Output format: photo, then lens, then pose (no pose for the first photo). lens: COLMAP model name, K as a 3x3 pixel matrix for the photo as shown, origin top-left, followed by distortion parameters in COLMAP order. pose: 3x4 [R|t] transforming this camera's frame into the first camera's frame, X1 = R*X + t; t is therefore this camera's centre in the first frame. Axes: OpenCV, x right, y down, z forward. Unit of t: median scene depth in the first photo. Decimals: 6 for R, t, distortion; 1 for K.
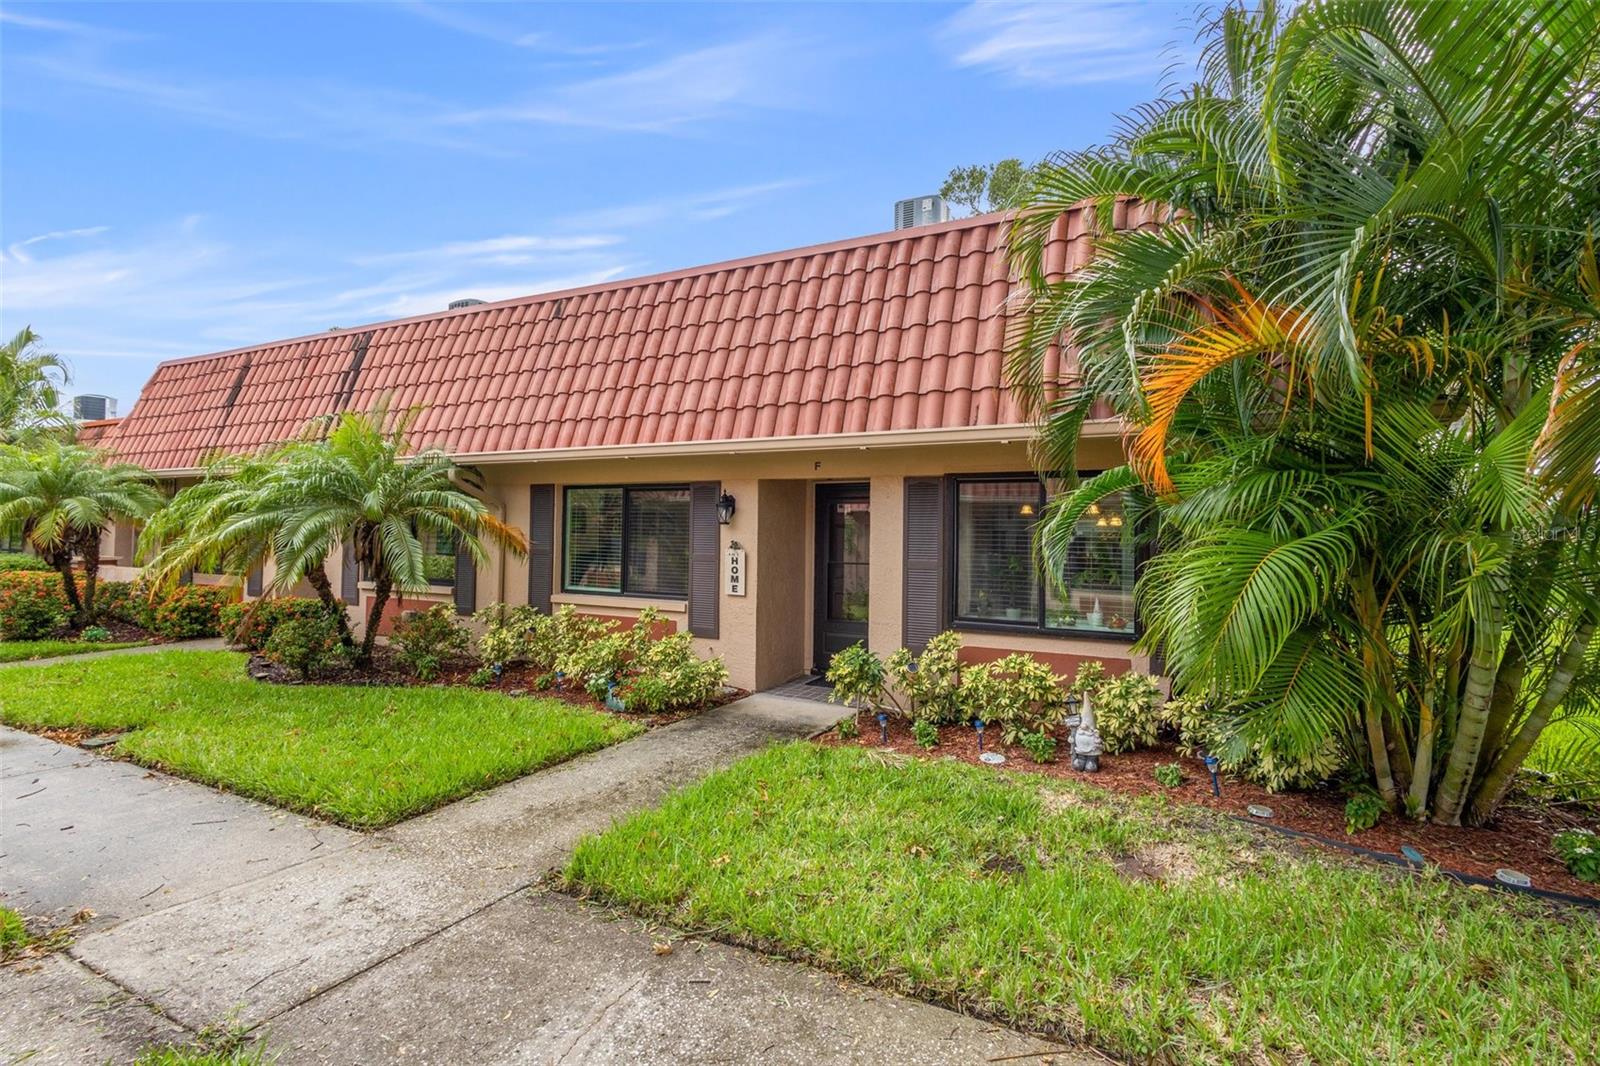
lens RADIAL K [[748.1, 0, 790.8], [0, 748.1, 535.0], [0, 0, 1]] dist [0.008489, -0.000603]
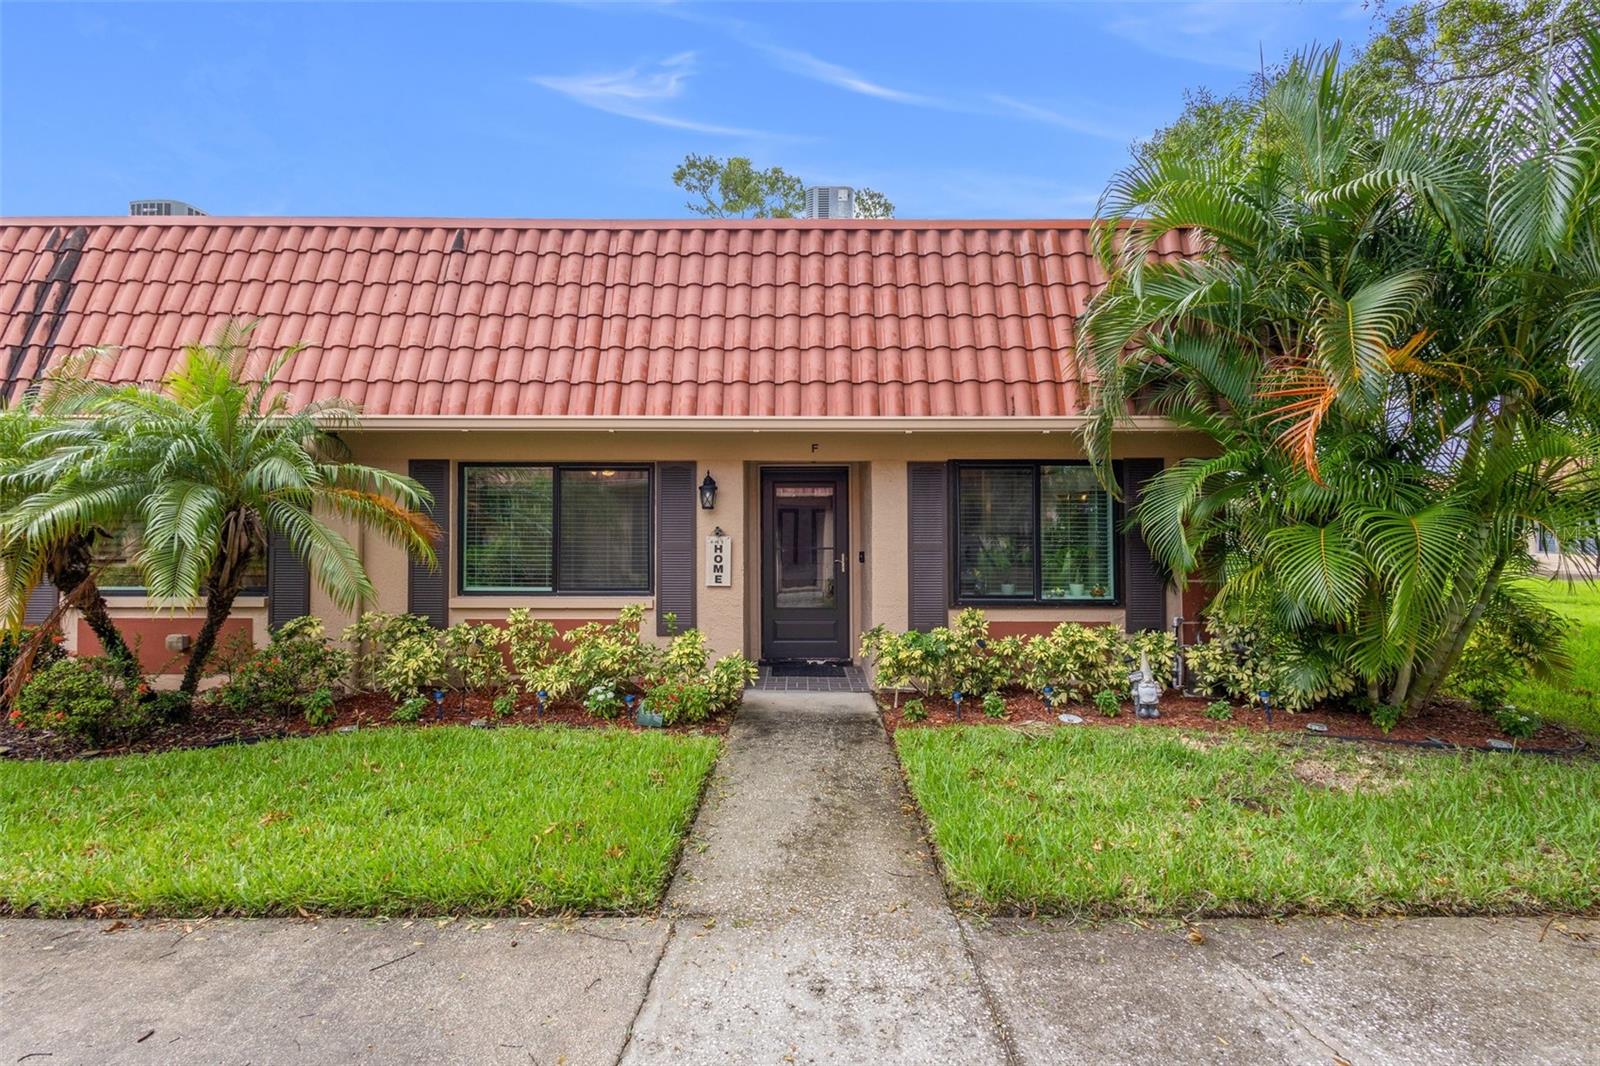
lens RADIAL K [[748.1, 0, 794.0], [0, 748.1, 527.2], [0, 0, 1]] dist [0.008489, -0.000603]
pose [[0.890093, -0.013533, 0.455577, -0.430102], [0.012884, 0.999907, 0.004530, 0.005267], [-0.455596, 0.001838, 0.890185, 0.151076]]
